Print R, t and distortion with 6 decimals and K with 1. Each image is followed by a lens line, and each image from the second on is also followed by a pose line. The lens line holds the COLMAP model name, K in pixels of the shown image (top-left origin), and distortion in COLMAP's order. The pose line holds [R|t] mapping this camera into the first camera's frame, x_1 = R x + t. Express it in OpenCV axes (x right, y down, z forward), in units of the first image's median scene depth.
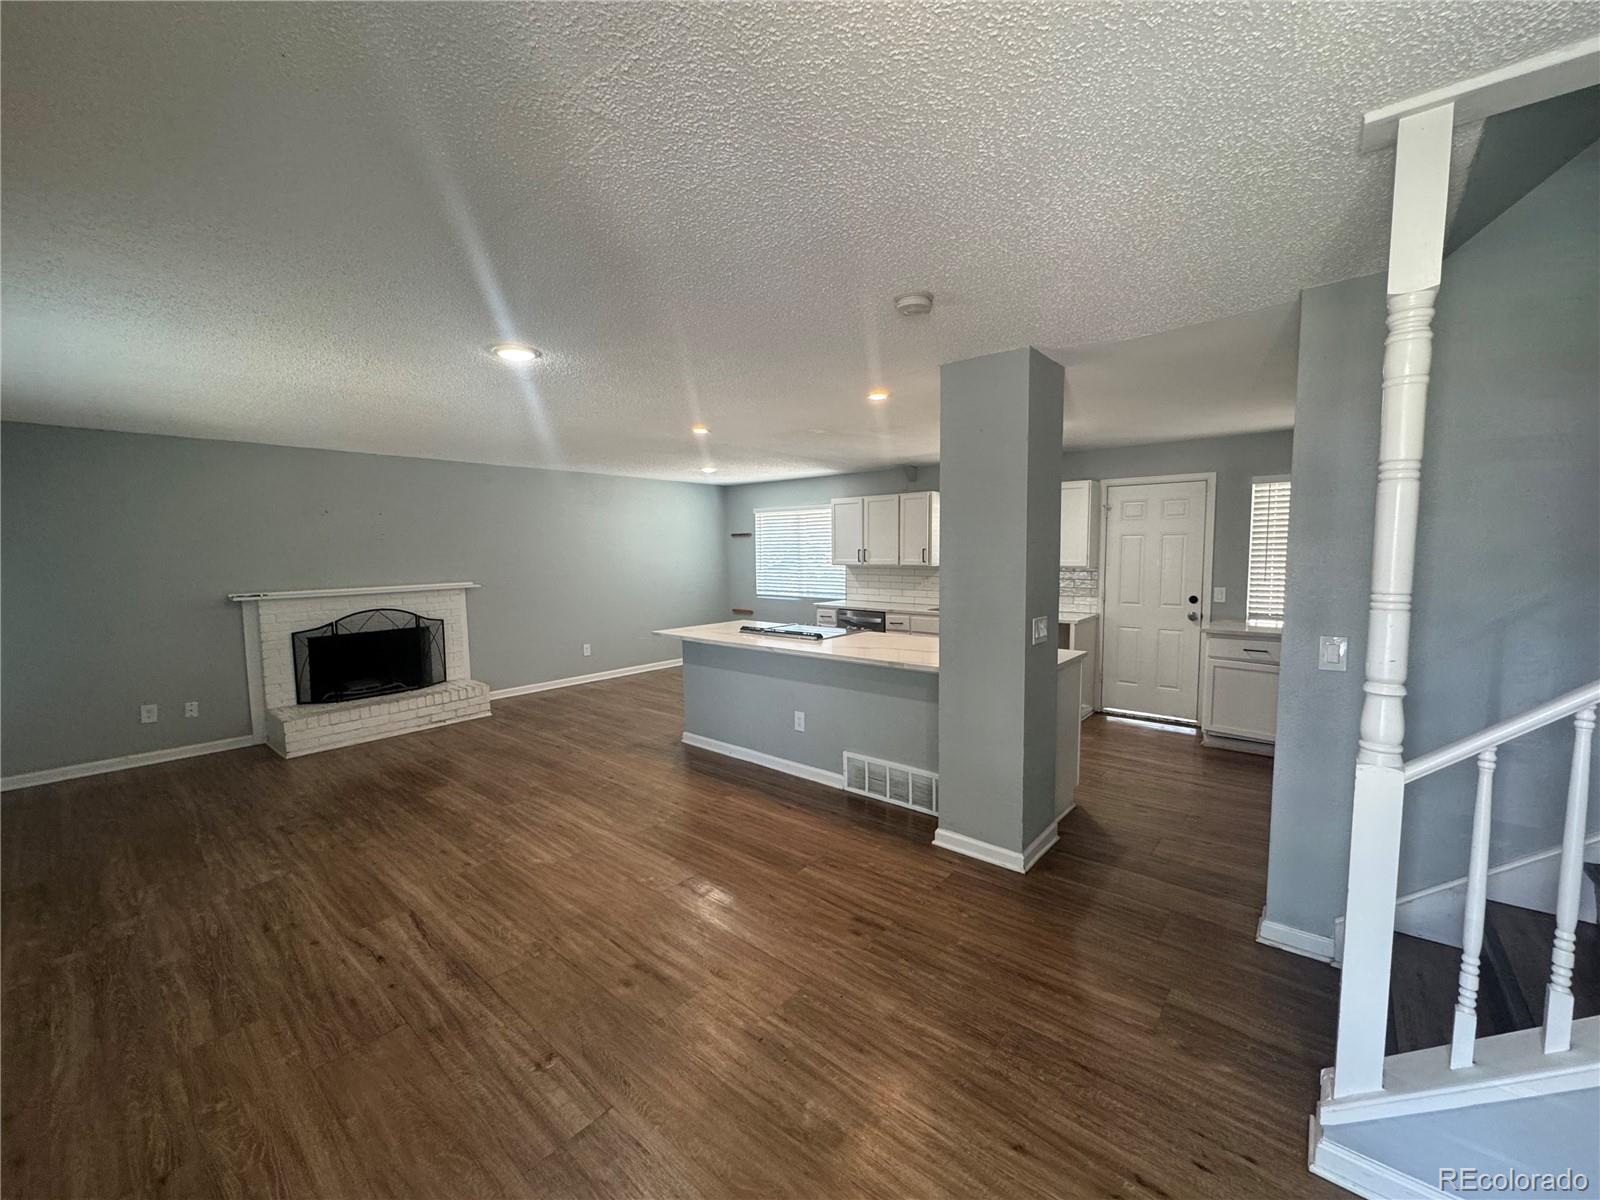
lens RADIAL K [[635.8, 0, 799.6], [0, 635.8, 600.2], [0, 0, 1]] dist [-0.002689, 0.000227]
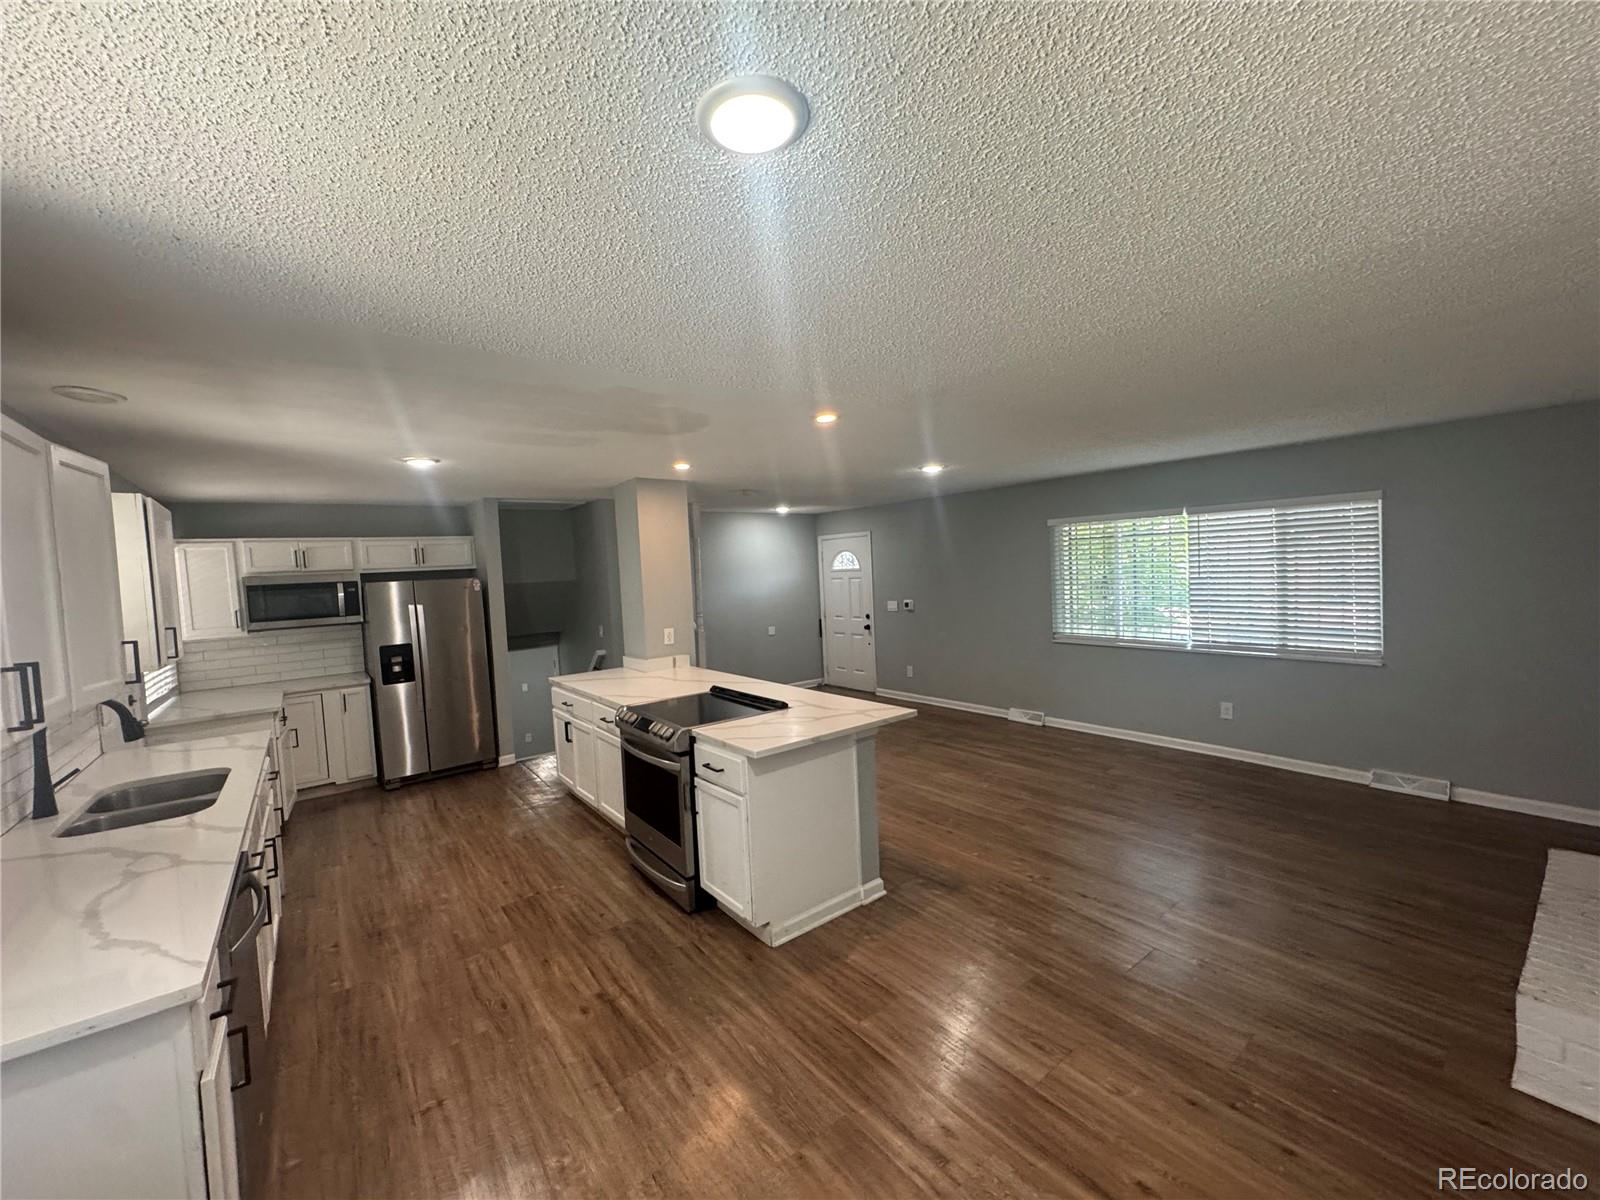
lens RADIAL K [[635.8, 0, 799.6], [0, 635.8, 600.2], [0, 0, 1]] dist [-0.002689, 0.000227]
pose [[-0.976520, 0.042918, 0.211108, -0.314282], [0.070076, 0.989943, 0.122895, -0.190131], [-0.203711, 0.134803, -0.969706, 2.021329]]
